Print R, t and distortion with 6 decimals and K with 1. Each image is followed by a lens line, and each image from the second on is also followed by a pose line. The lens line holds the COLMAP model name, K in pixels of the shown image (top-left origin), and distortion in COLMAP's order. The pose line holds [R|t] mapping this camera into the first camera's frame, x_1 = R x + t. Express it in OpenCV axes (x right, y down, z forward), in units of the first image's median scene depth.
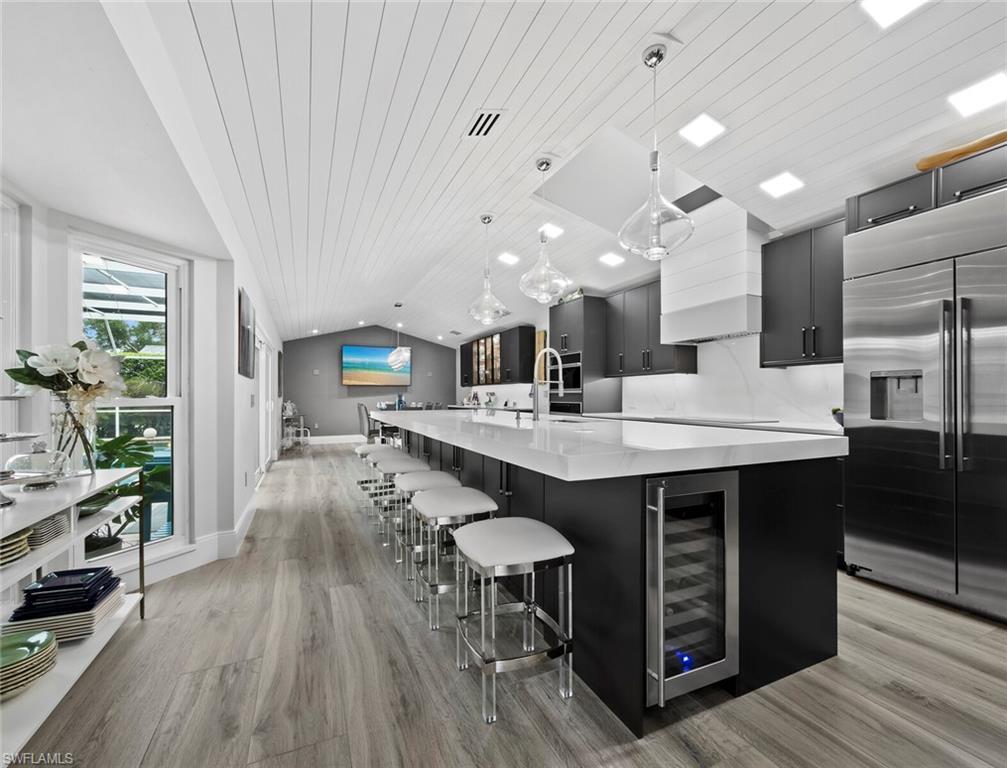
lens RADIAL K [[440.2, 0, 502.6], [0, 440.2, 392.3], [0, 0, 1]] dist [-0.000106, -0.000014]
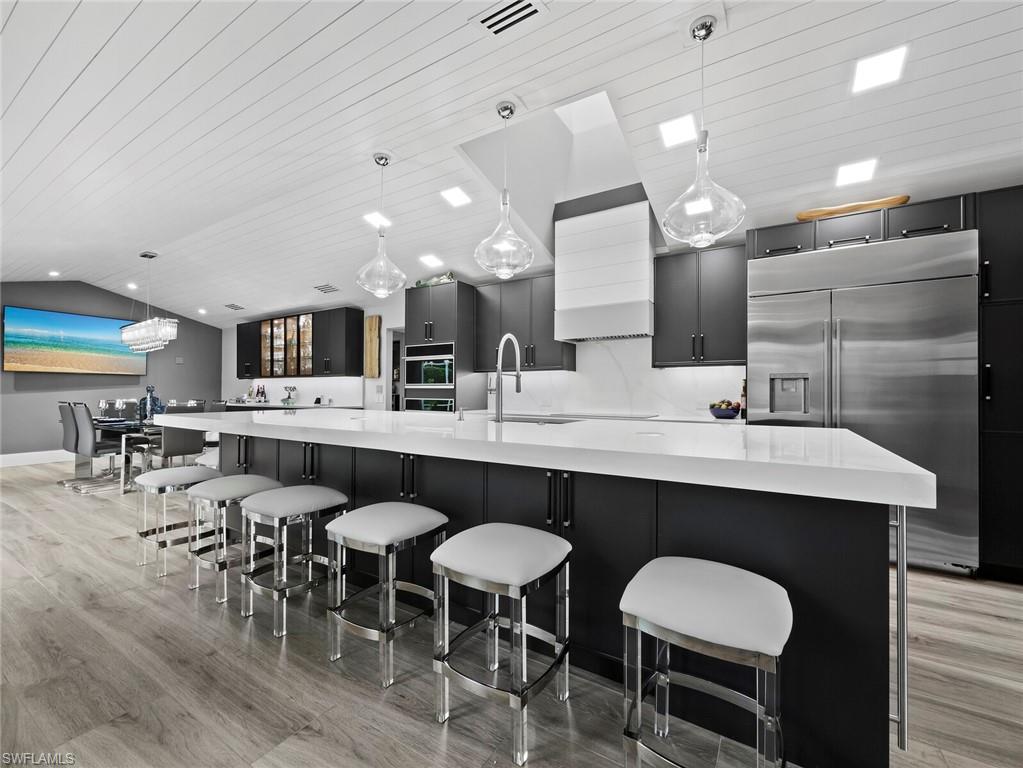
lens RADIAL K [[429.4, 0, 512.9], [0, 429.4, 386.5], [0, 0, 1]] dist [-0.000922, -0.000289]
pose [[0.823495, 0.013578, 0.567160, -0.213086], [-0.010769, 0.999908, -0.008302, 0.003084], [-0.567221, 0.000729, 0.823566, 0.206100]]
